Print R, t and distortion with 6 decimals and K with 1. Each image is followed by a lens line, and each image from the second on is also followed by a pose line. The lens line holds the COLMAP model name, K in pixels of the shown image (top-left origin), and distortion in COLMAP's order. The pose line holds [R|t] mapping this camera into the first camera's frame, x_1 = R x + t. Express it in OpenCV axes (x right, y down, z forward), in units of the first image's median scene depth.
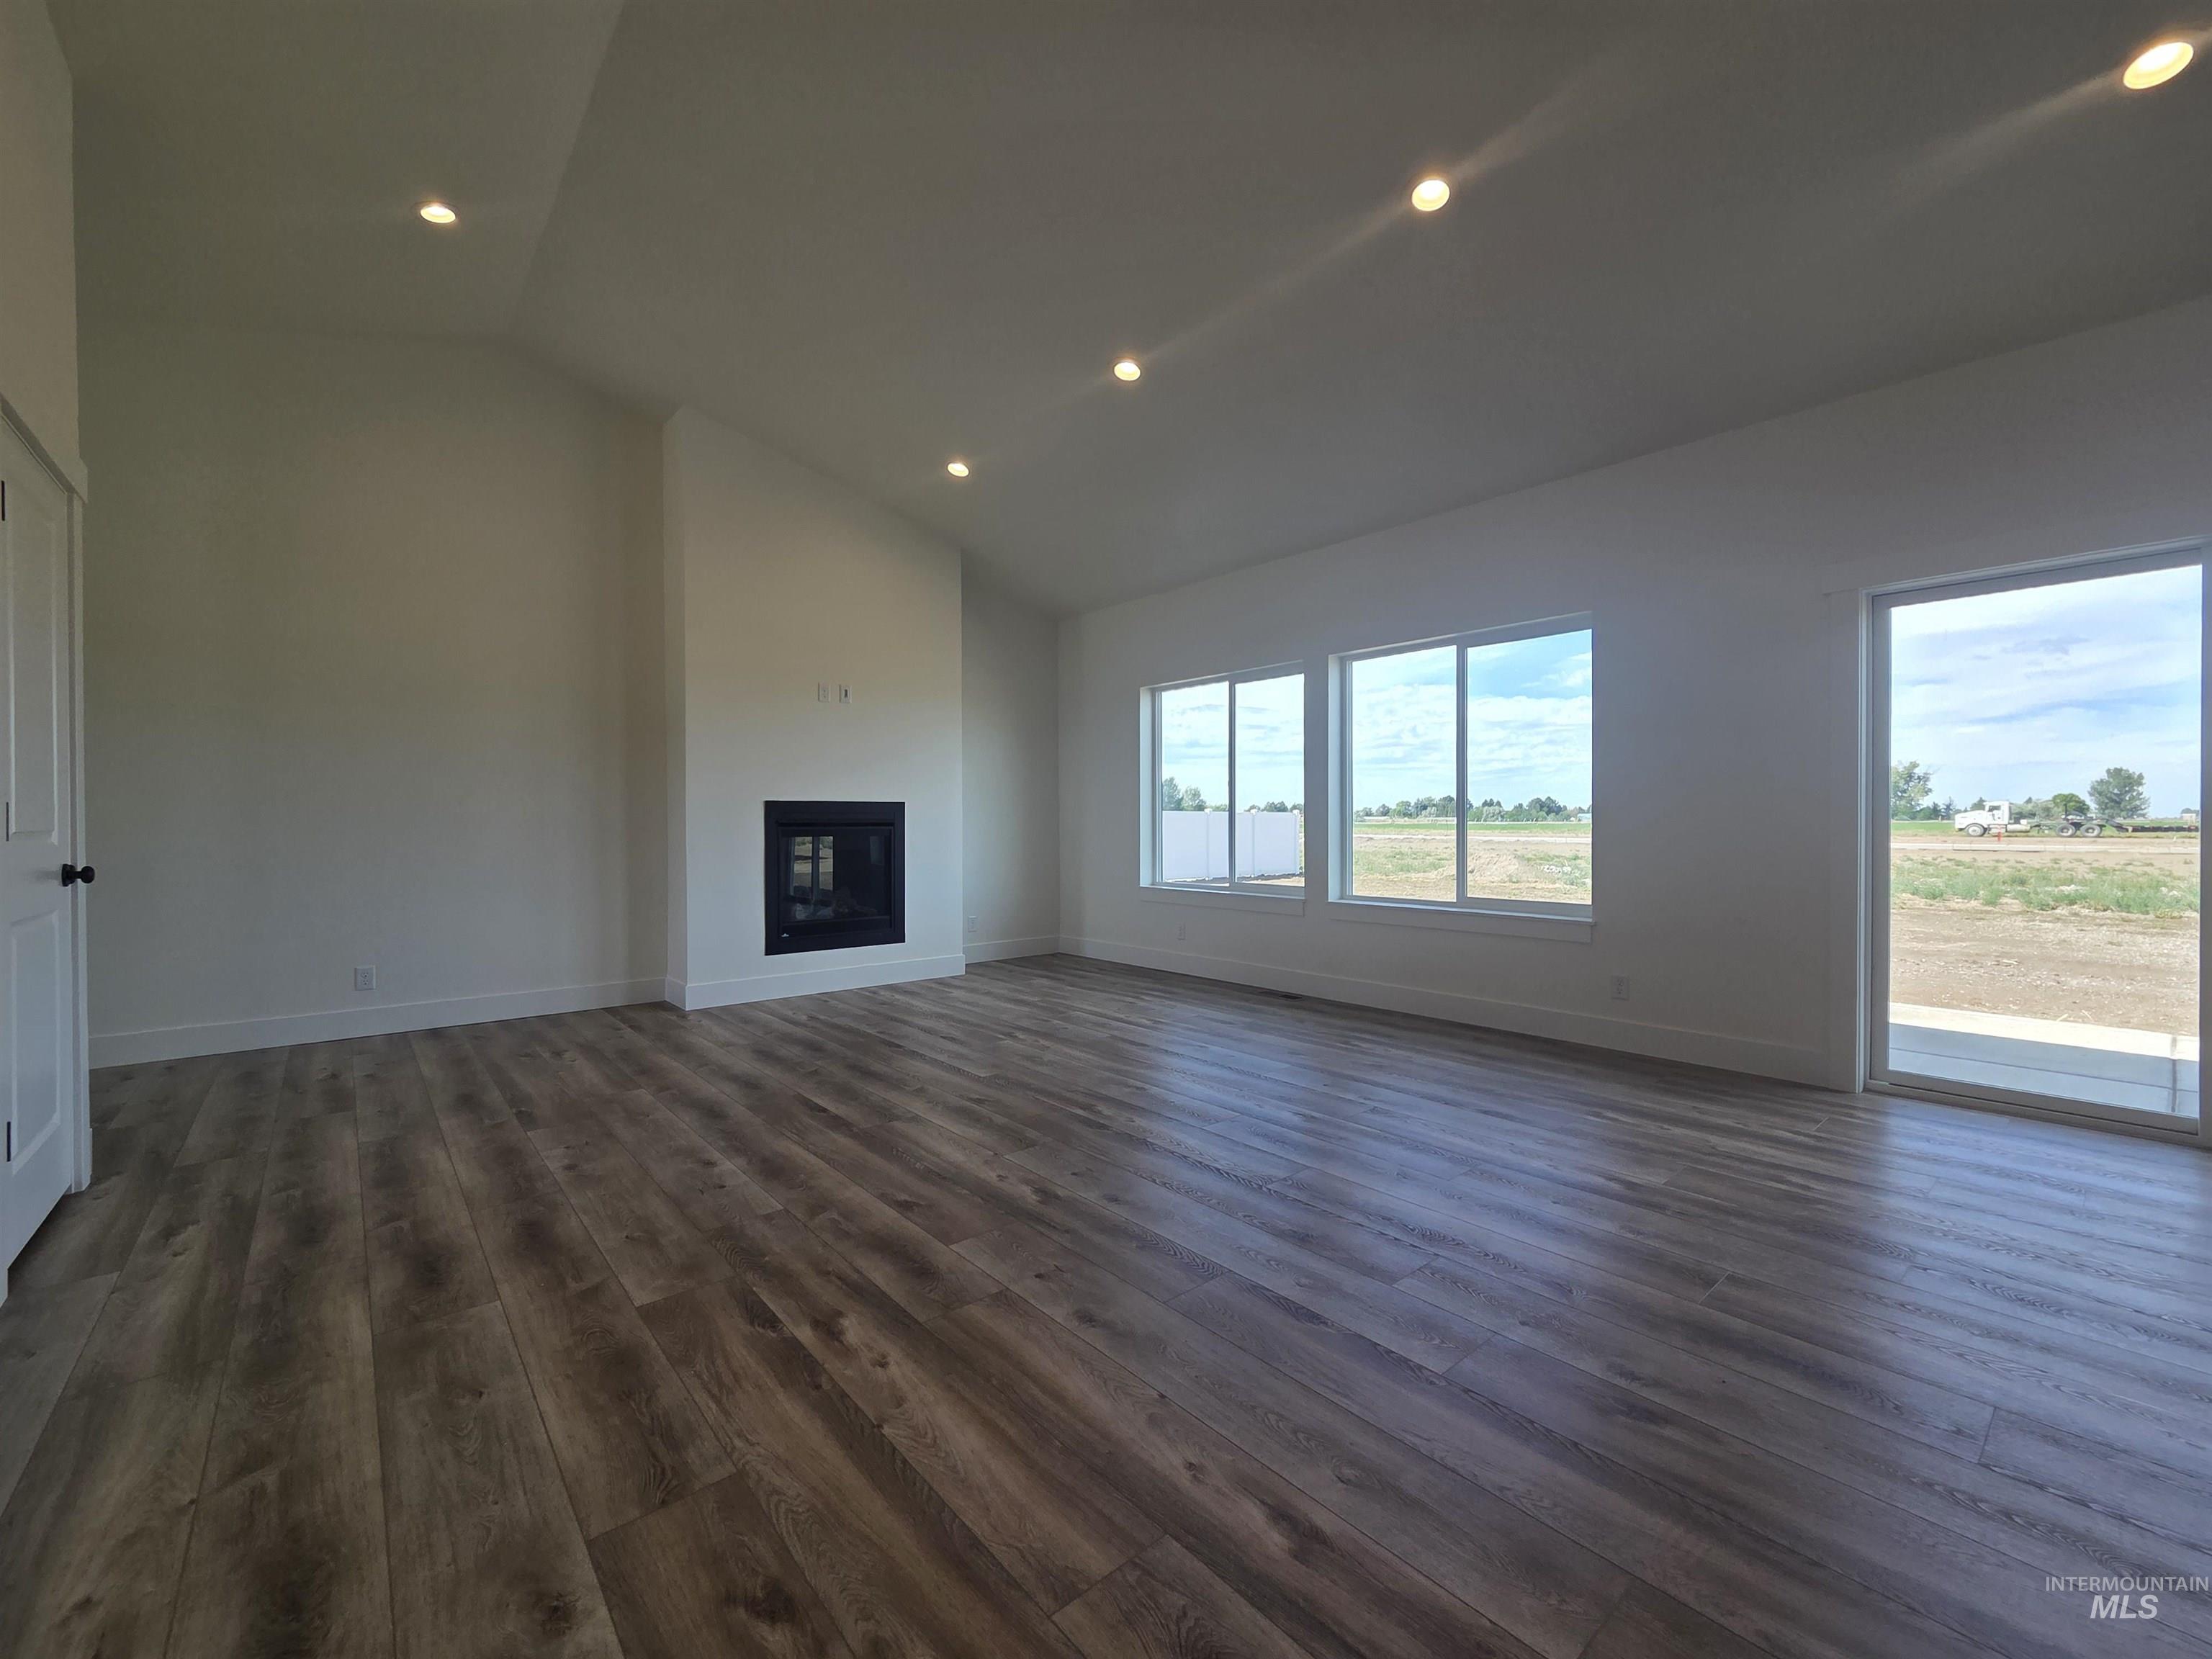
lens RADIAL K [[906.6, 0, 1094.5], [0, 906.6, 827.1], [0, 0, 1]] dist [0.001406, -0.002180]
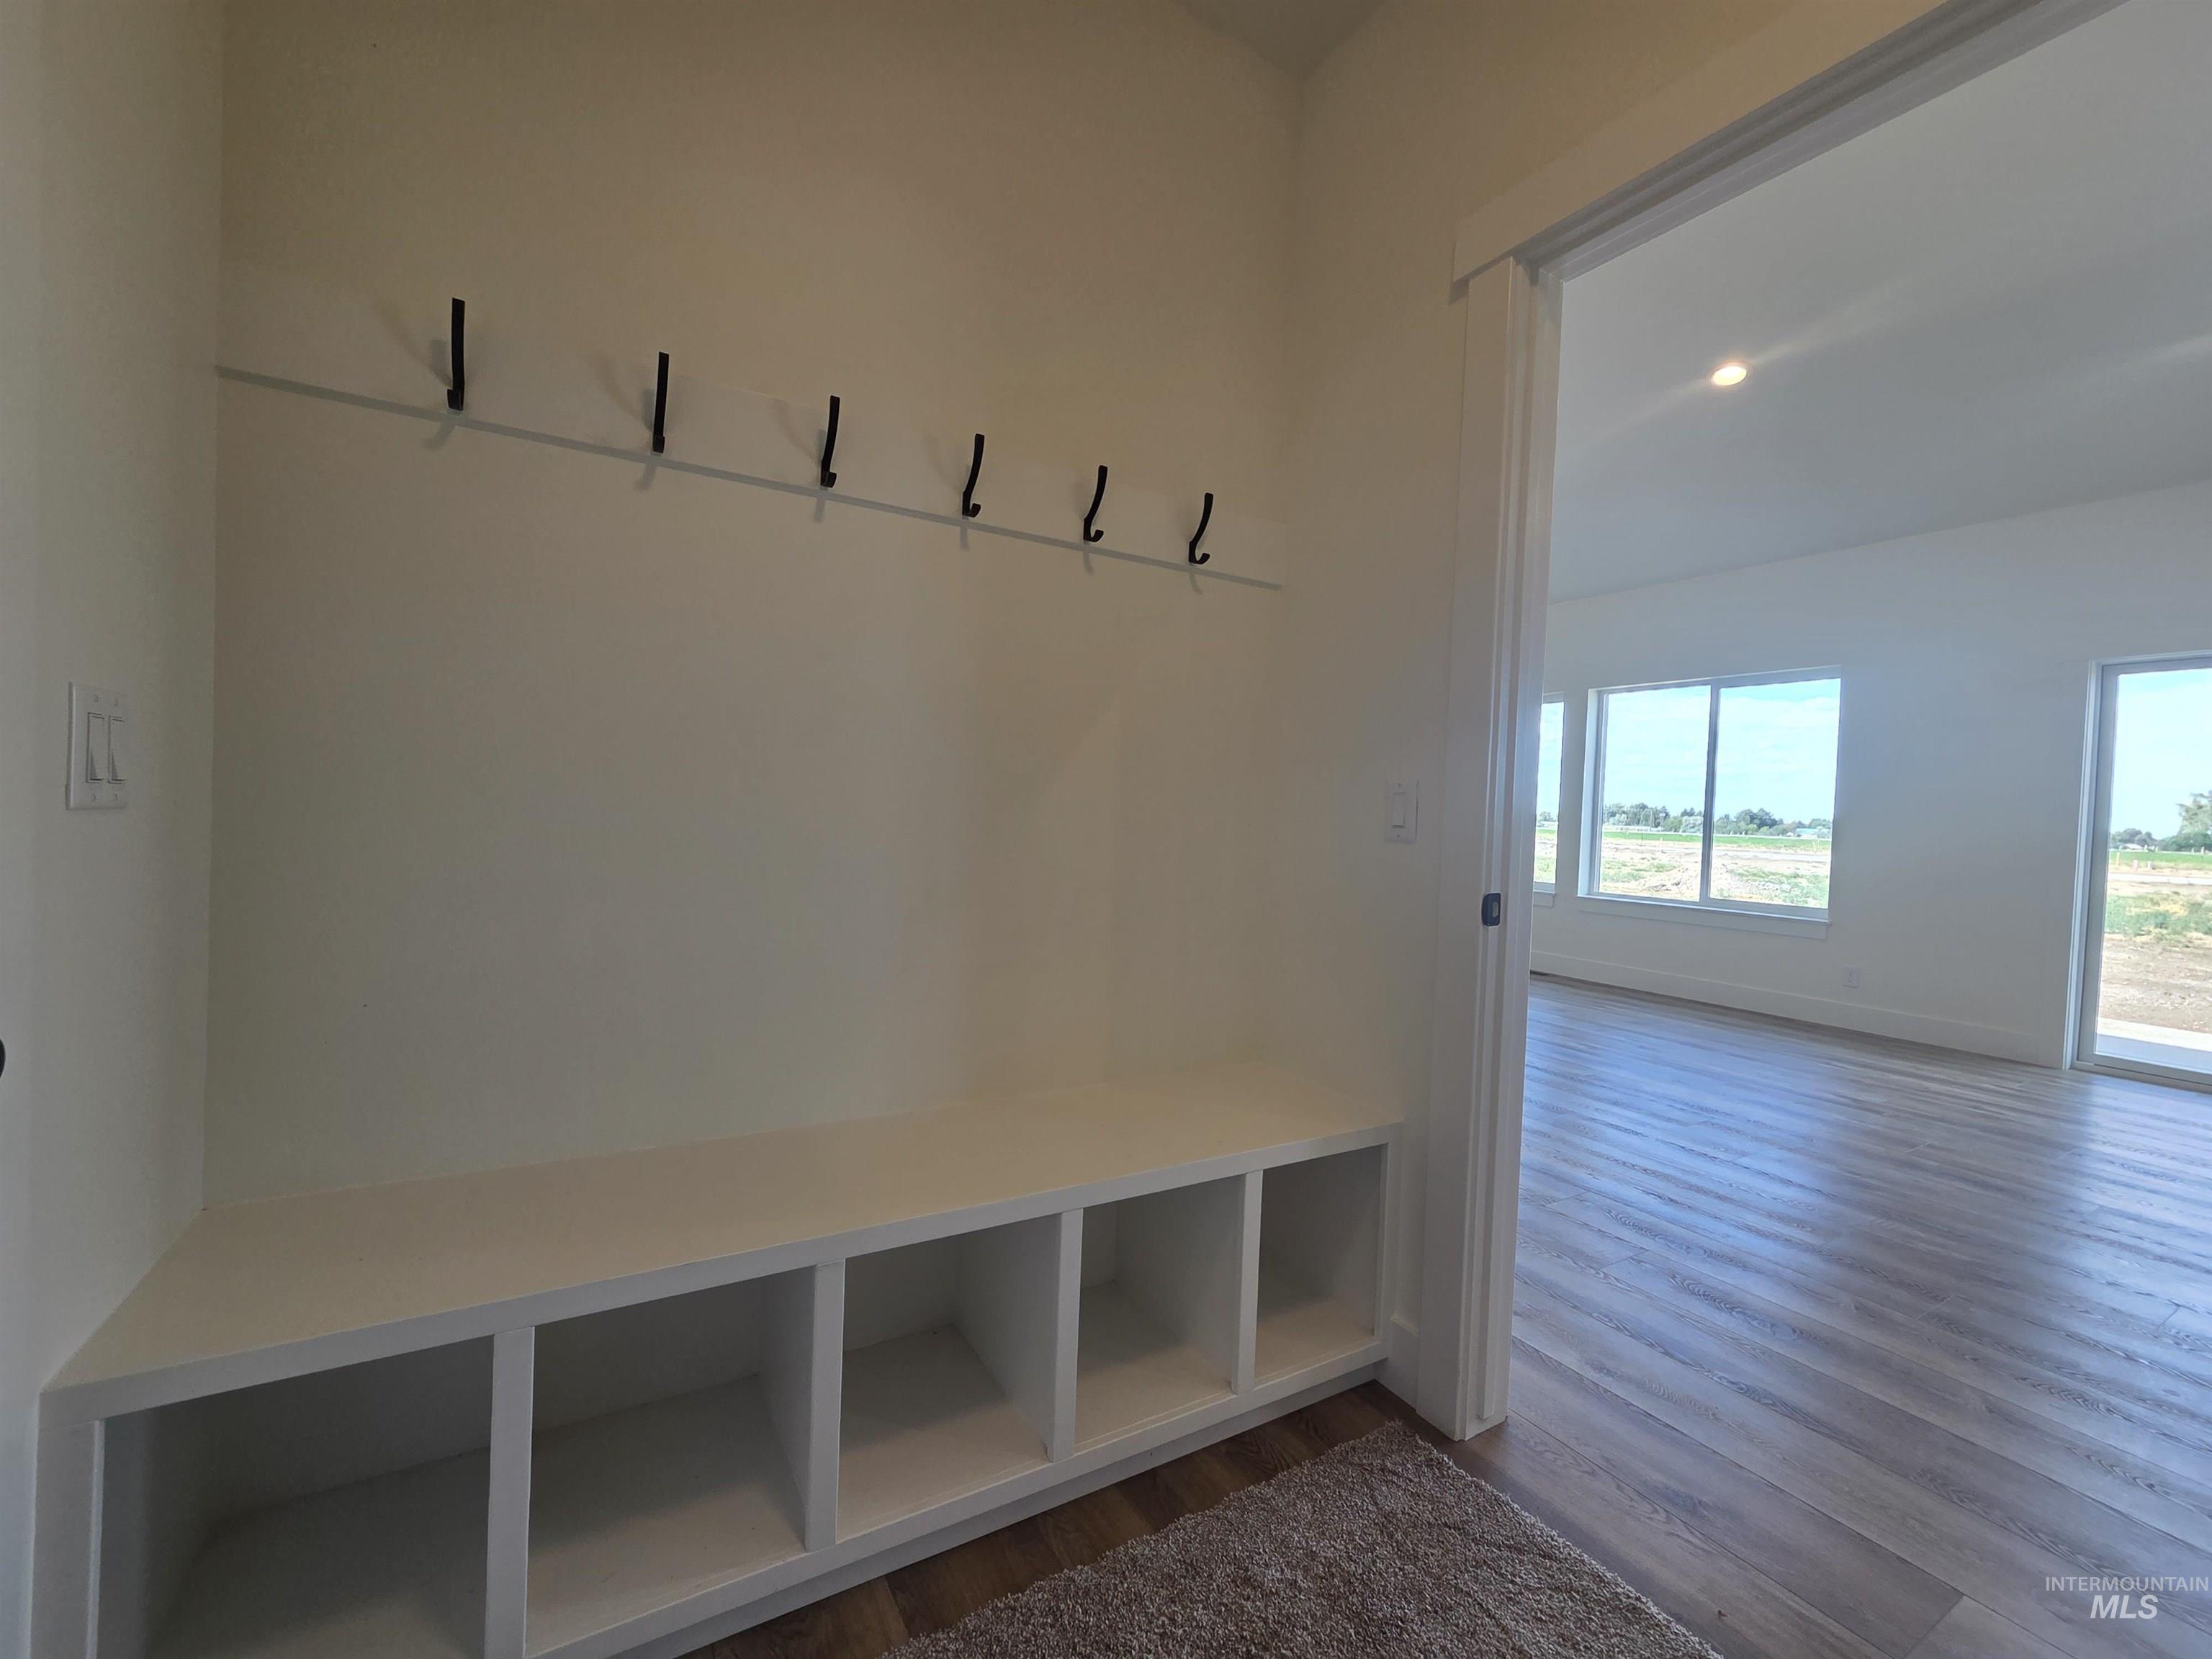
lens RADIAL K [[906.6, 0, 1094.5], [0, 906.6, 827.1], [0, 0, 1]] dist [0.001406, -0.002180]
pose [[0.984790, 0.044005, -0.168087, -0.254712], [-0.042125, 0.999004, 0.014731, 0.001419], [0.168568, -0.007426, 0.985662, -0.418417]]
